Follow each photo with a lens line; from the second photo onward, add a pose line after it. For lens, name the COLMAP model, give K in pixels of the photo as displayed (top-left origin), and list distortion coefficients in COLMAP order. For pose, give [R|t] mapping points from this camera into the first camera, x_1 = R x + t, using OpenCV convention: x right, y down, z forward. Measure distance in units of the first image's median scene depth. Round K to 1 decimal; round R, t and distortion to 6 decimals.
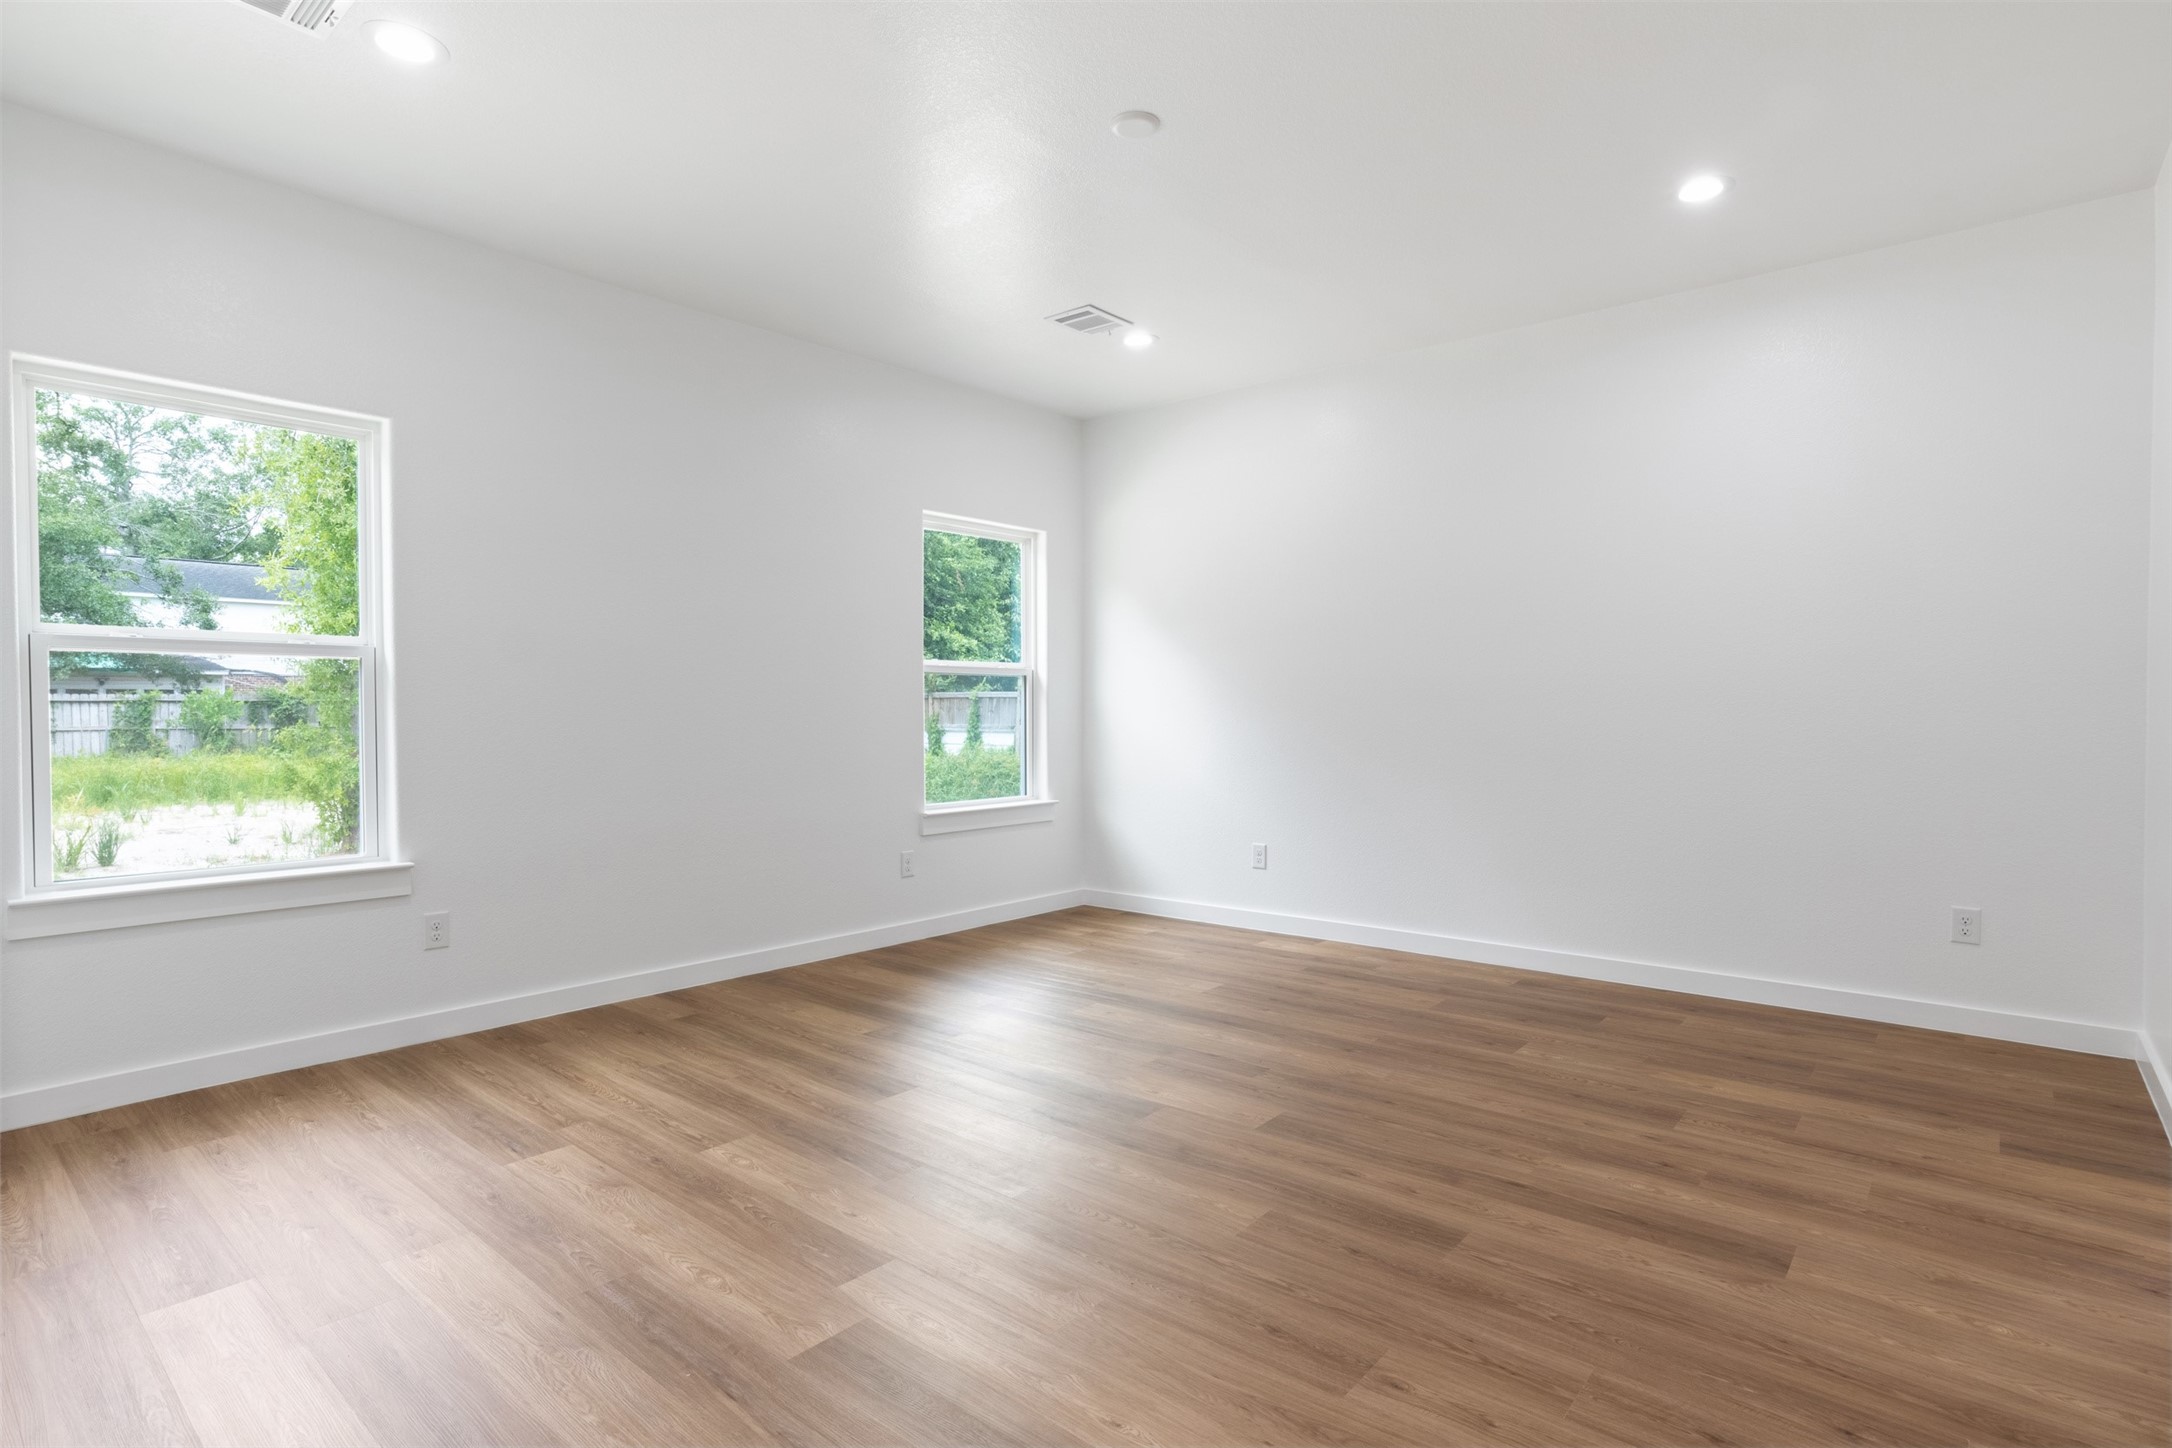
lens RADIAL K [[1094.9, 0, 1088.5], [0, 1094.9, 718.2], [0, 0, 1]] dist [-0.053227, 0.034990]
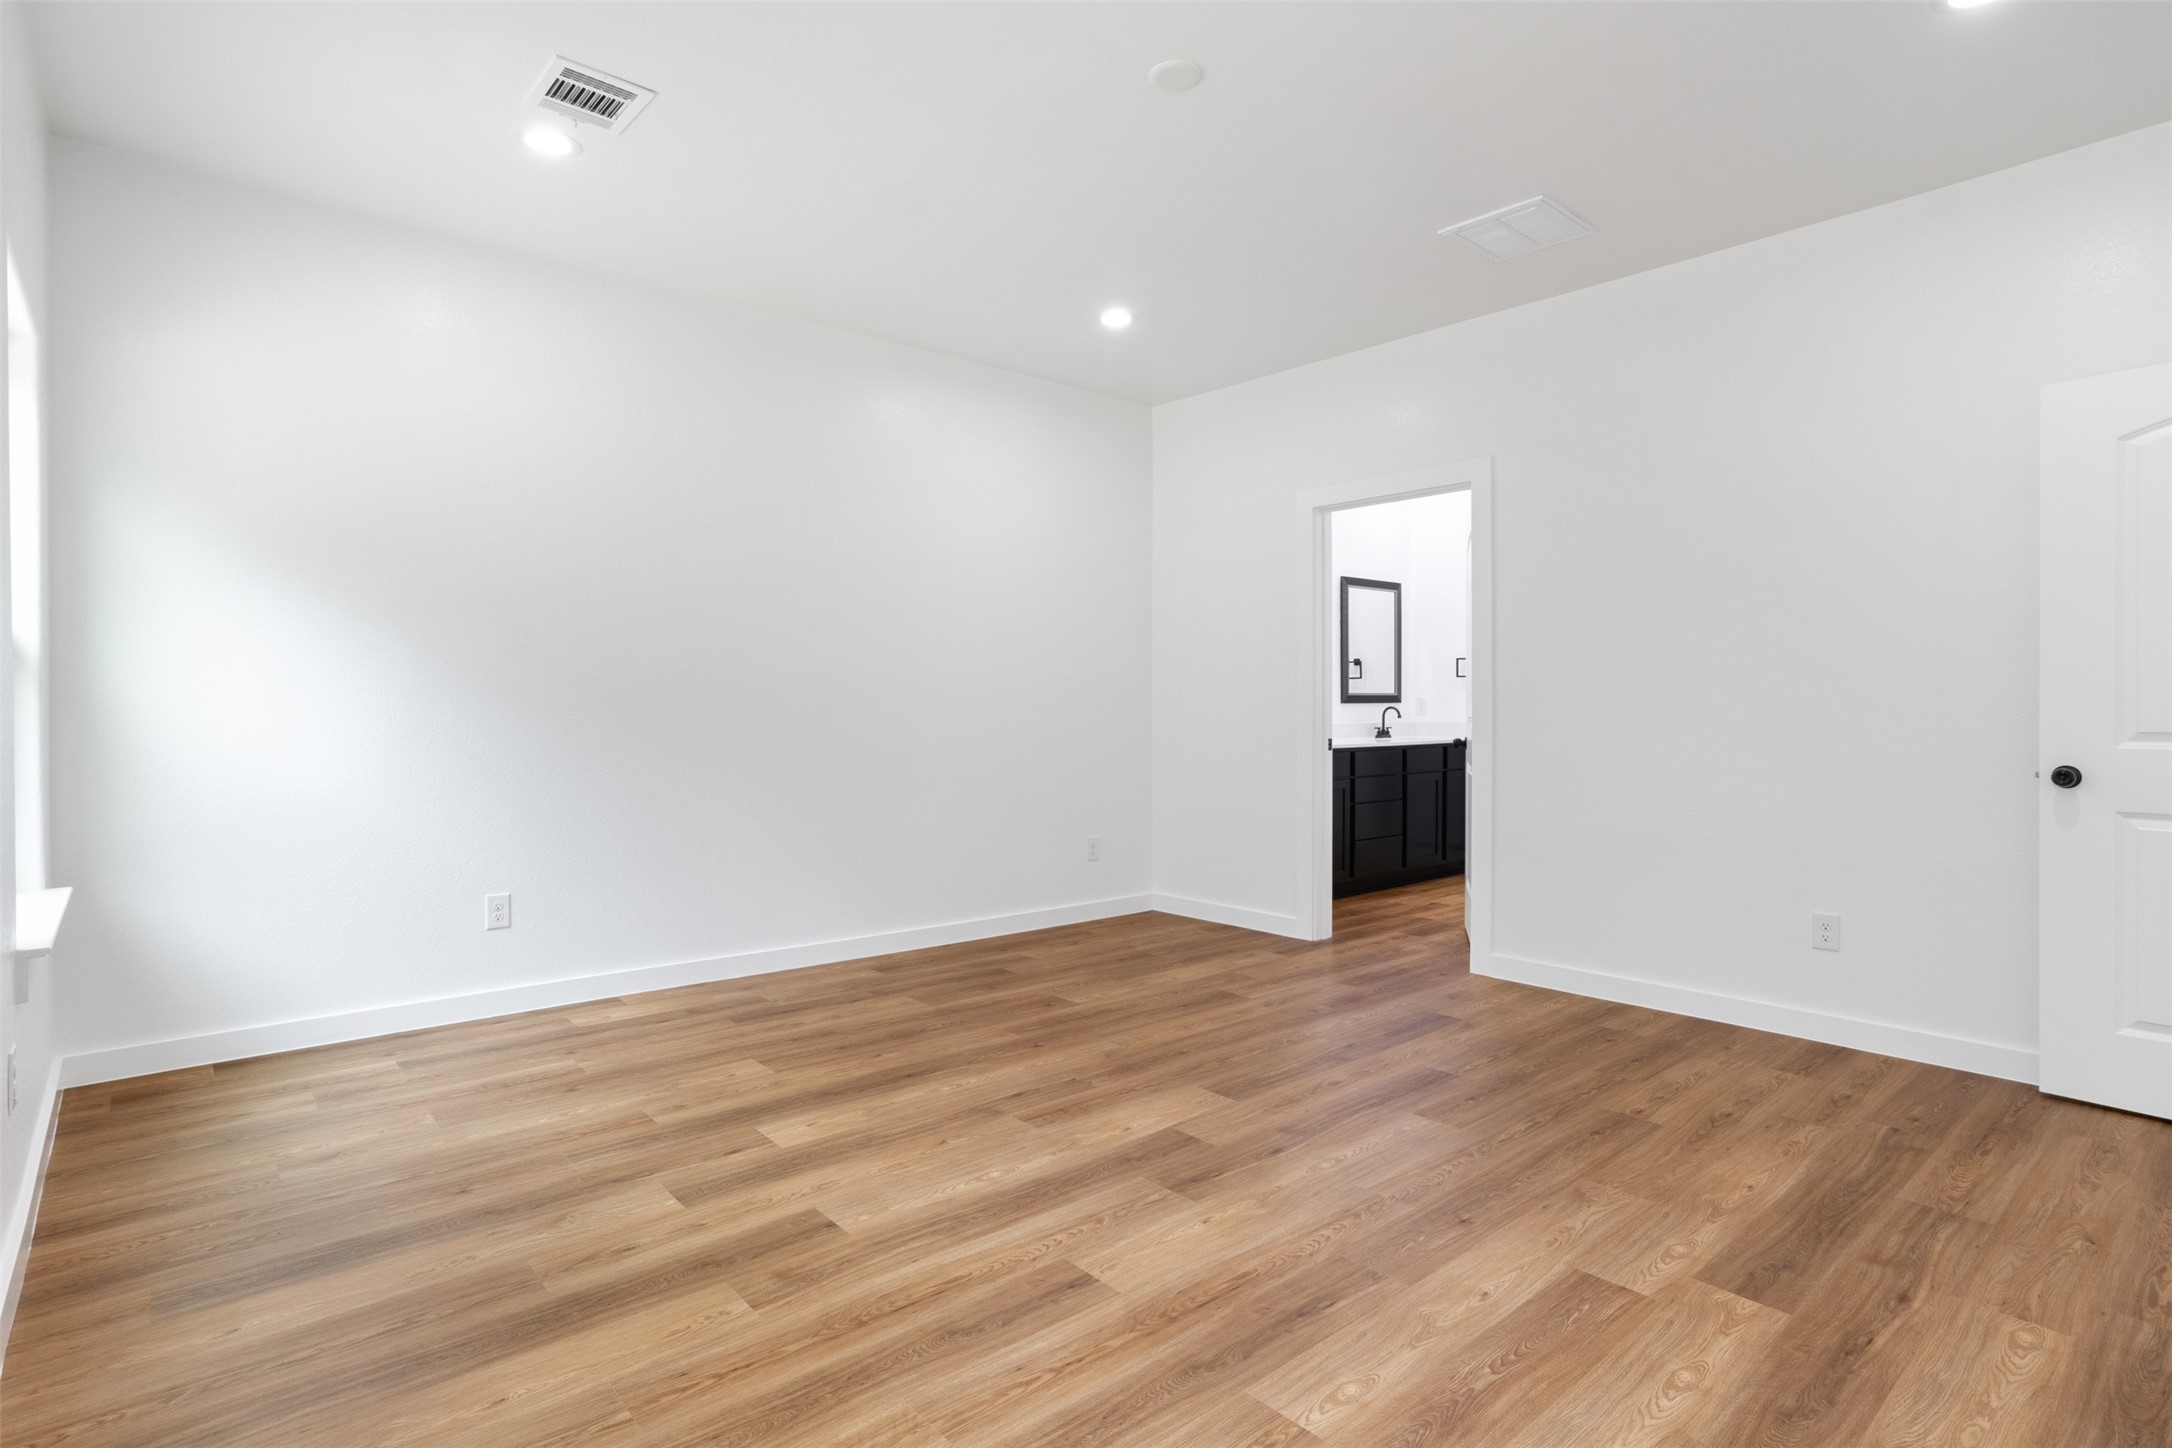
lens RADIAL K [[1100.5, 0, 1090.9], [0, 1100.5, 711.4], [0, 0, 1]] dist [-0.065374, 0.035090]
pose [[0.143004, -0.000225, 0.989722, -0.809675], [0.005661, 0.999984, -0.000591, -0.001215], [-0.989706, 0.005687, 0.143003, 0.870611]]
